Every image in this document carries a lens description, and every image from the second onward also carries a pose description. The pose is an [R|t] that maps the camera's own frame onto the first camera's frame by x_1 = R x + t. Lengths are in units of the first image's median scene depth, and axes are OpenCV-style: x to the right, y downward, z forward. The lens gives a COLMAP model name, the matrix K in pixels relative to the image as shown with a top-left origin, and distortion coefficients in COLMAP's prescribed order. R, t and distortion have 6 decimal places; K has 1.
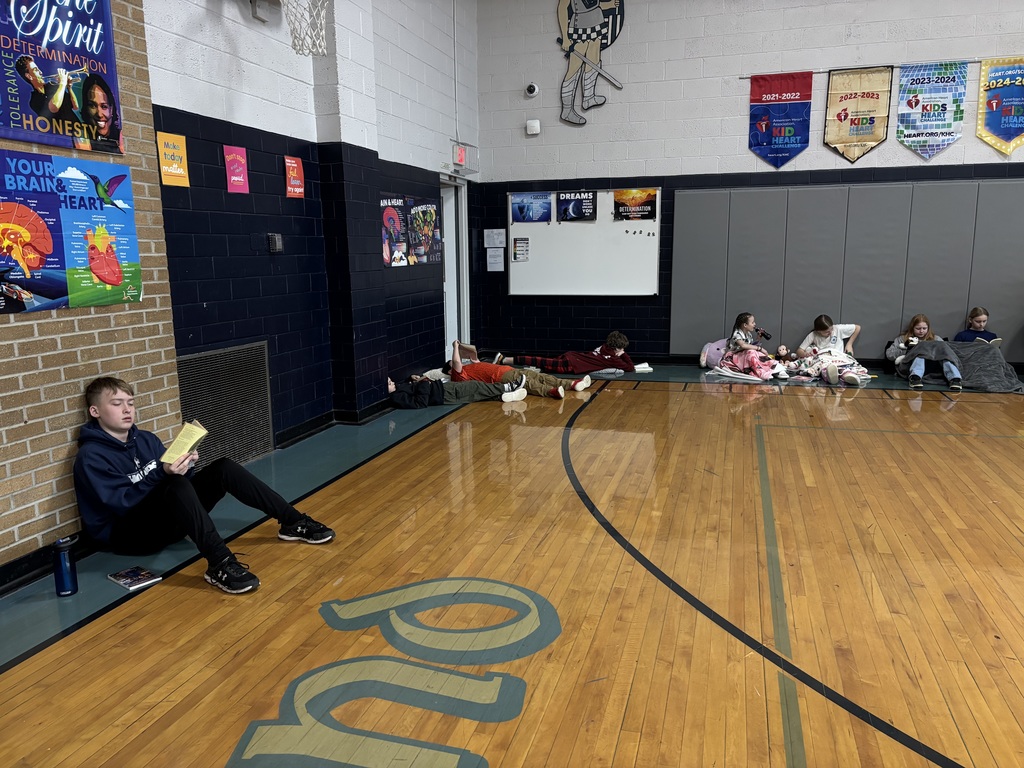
lens RADIAL K [[772.1, 0, 512.0], [0, 772.1, 384.0], [0, 0, 1]] dist [0.116576, -0.117658]
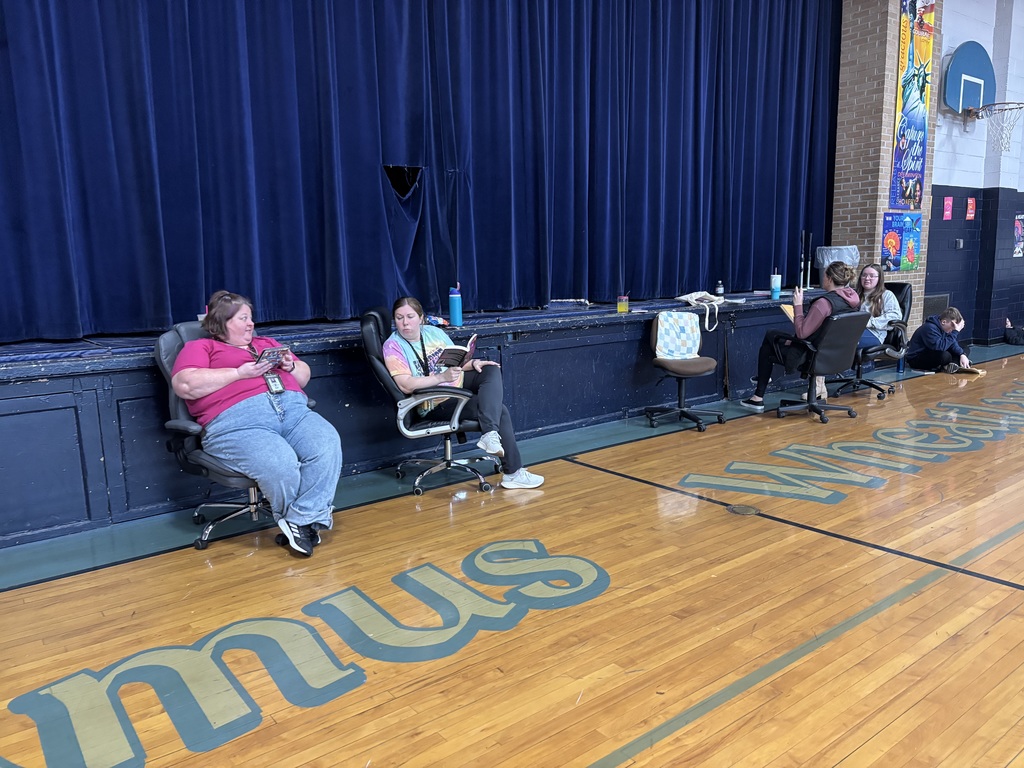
lens RADIAL K [[772.1, 0, 512.0], [0, 772.1, 384.0], [0, 0, 1]] dist [0.116576, -0.117658]
pose [[0.815735, 0.091405, -0.571157, -0.069756], [-0.093531, 0.995285, 0.025697, 0.281155], [0.570813, 0.032458, 0.820438, -1.587695]]
